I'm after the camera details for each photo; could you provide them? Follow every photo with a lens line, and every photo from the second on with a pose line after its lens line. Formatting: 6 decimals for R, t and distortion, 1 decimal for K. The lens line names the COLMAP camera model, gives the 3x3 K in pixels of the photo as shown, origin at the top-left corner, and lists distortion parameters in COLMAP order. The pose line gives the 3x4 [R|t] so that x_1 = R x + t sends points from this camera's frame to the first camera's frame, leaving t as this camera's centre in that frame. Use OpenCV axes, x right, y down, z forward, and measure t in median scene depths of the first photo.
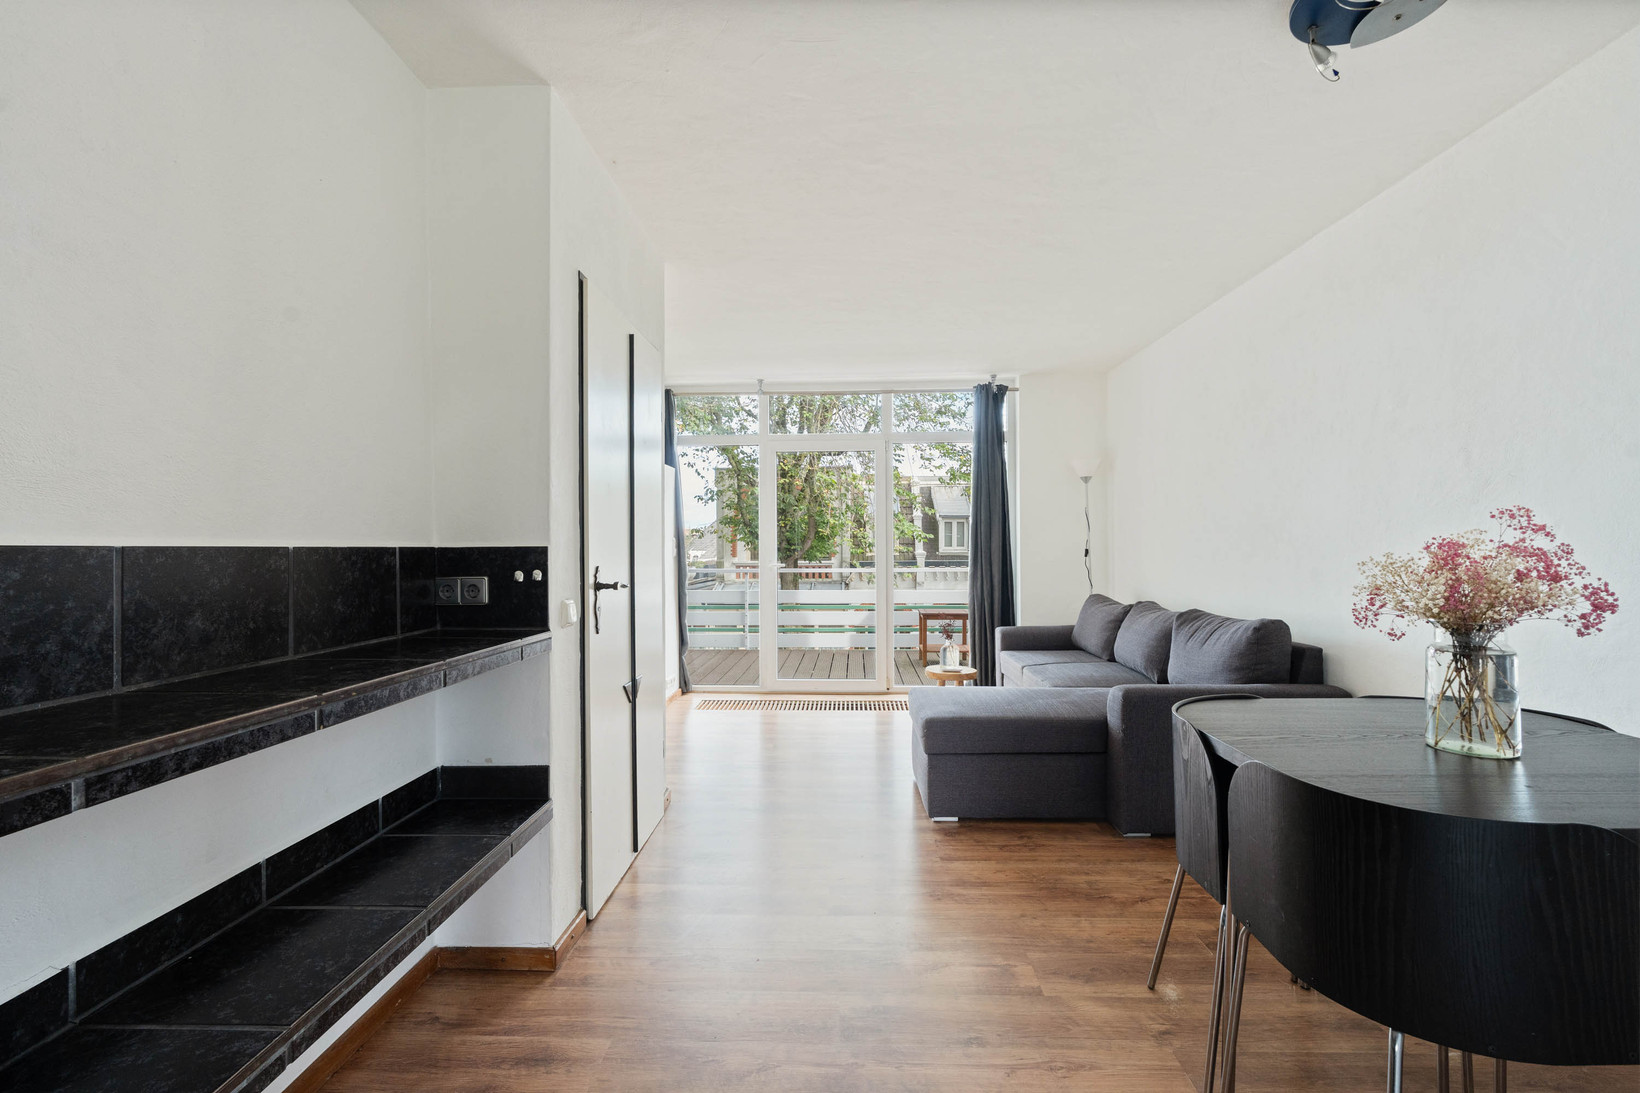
lens RADIAL K [[705.1, 0, 825.6], [0, 705.1, 545.6], [0, 0, 1]] dist [-0.001916, -0.000287]
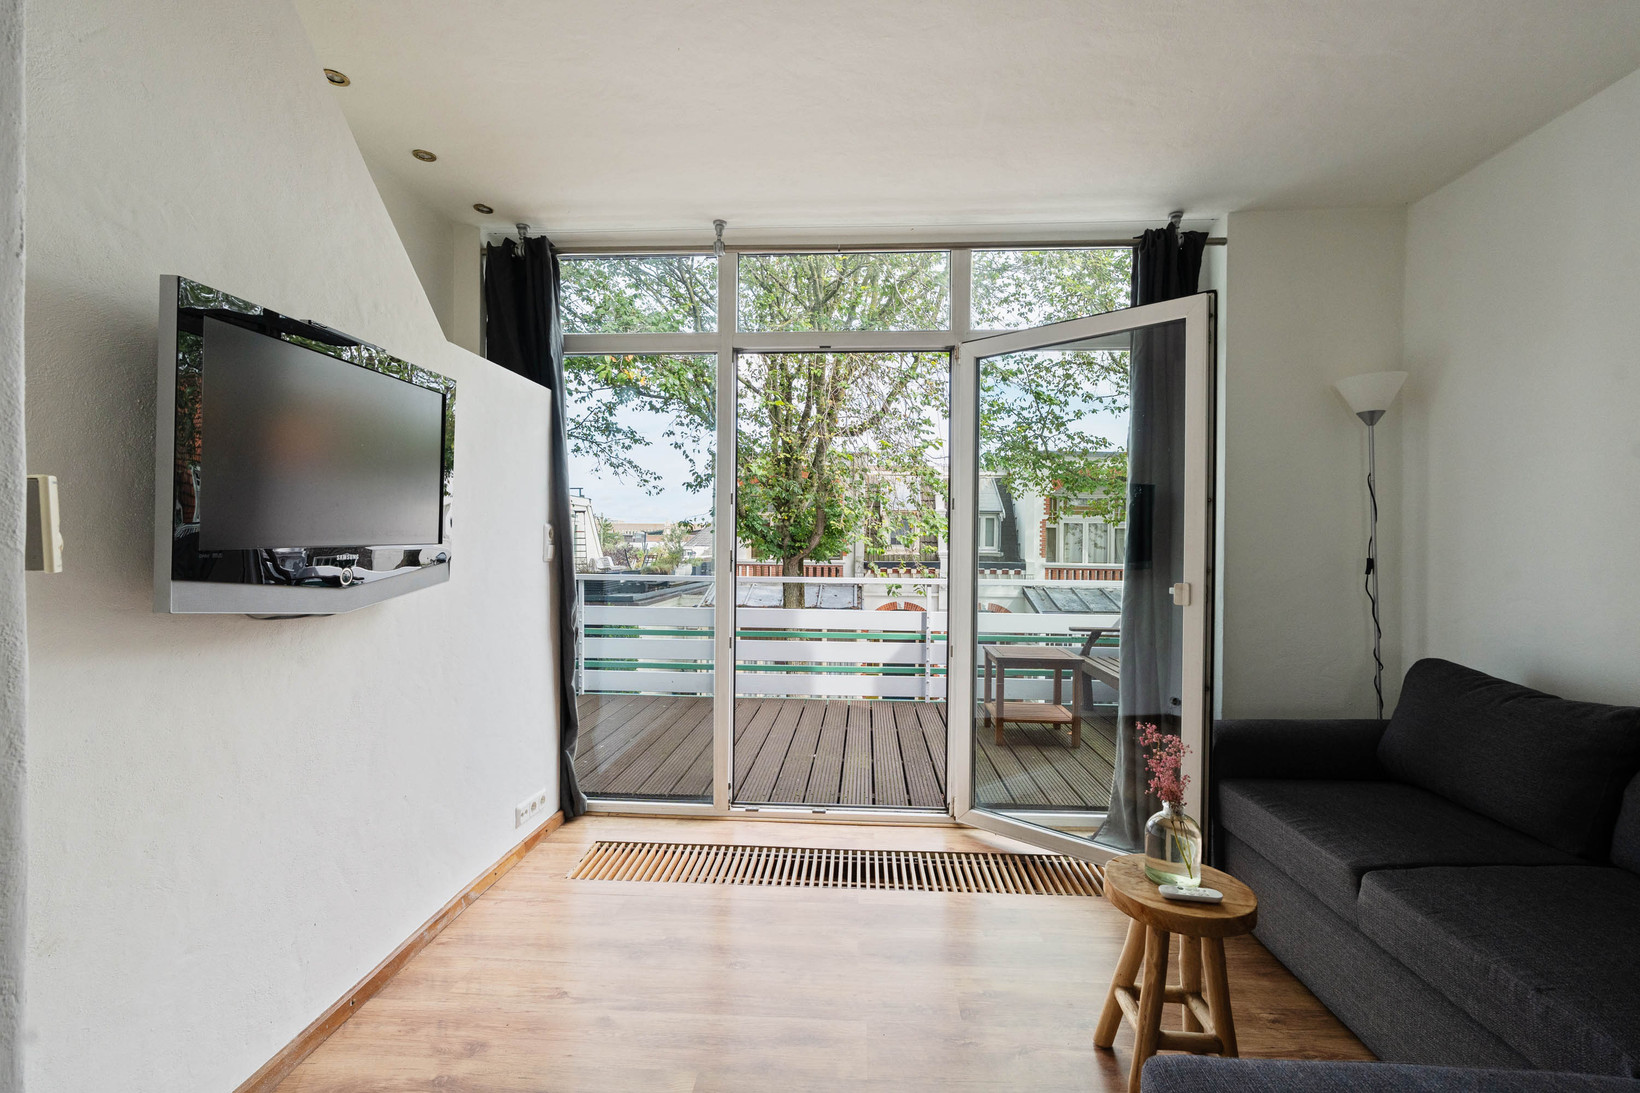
lens RADIAL K [[704.7, 0, 820.0], [0, 704.7, 546.5], [0, 0, 1]] dist [-0.000383, -0.000042]
pose [[0.999685, 0.013051, -0.021452, -0.004338], [-0.012933, 0.999900, 0.005634, -0.001208], [0.021524, -0.005355, 0.999754, 0.498026]]
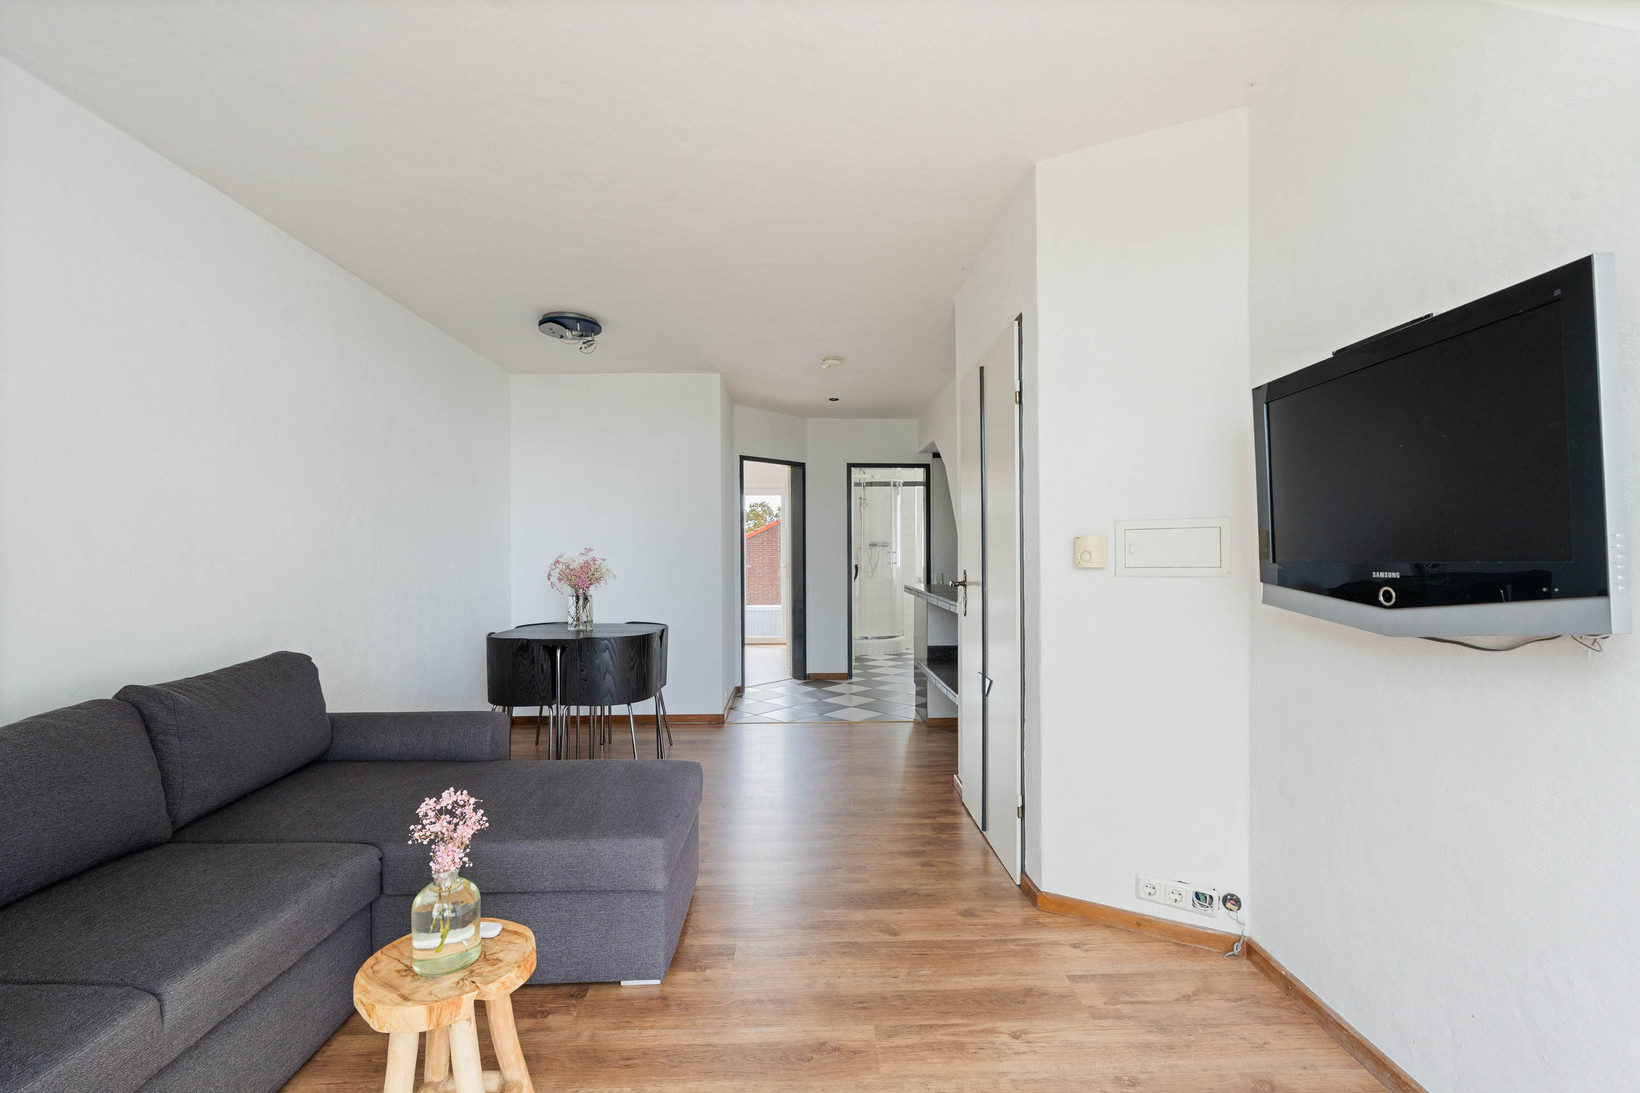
lens RADIAL K [[705.1, 0, 825.6], [0, 705.1, 545.6], [0, 0, 1]] dist [-0.001916, -0.000287]
pose [[-0.998611, 0.008341, -0.052015, 0.042774], [0.008890, 0.999907, -0.010330, -0.006211], [0.051924, -0.010778, -0.998593, 1.665626]]
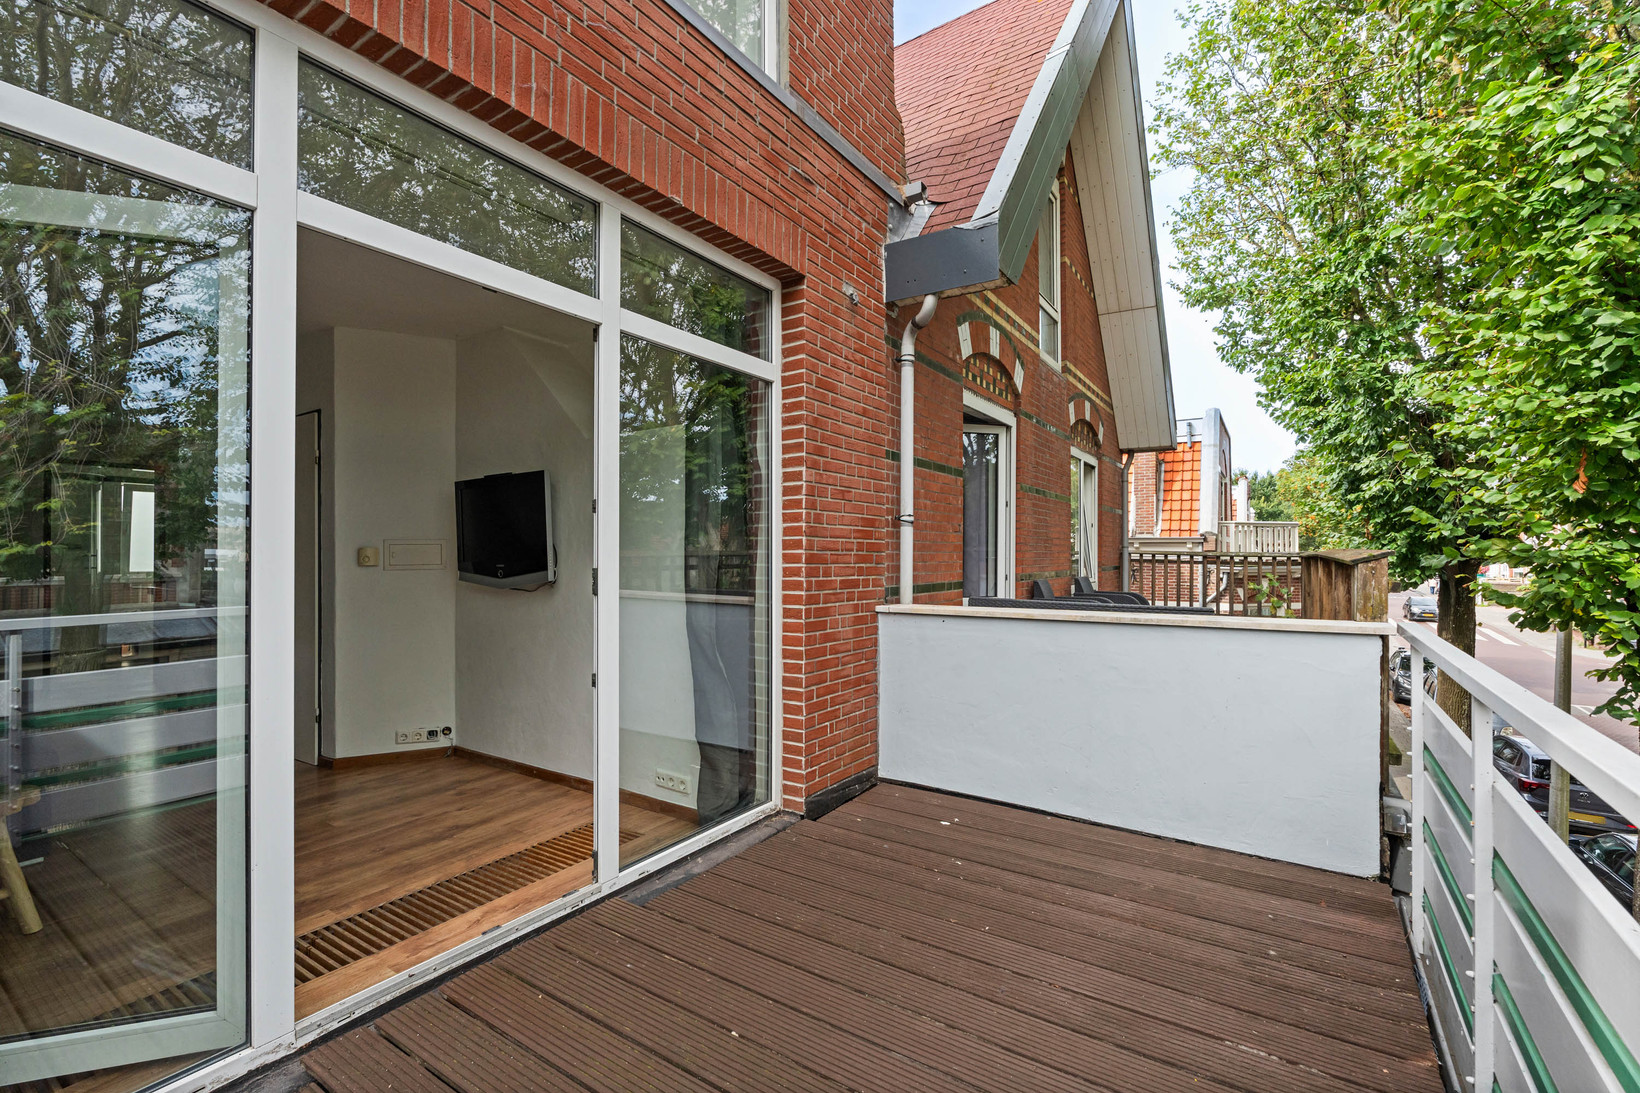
lens RADIAL K [[717.6, 0, 827.6], [0, 717.6, 555.4], [0, 0, 1]] dist [-0.000719, 0.000132]
pose [[-0.514967, 0.008777, -0.857165, 0.513049], [0.008113, 0.999953, 0.005365, -0.007347], [0.857172, -0.004192, -0.515013, 2.506666]]
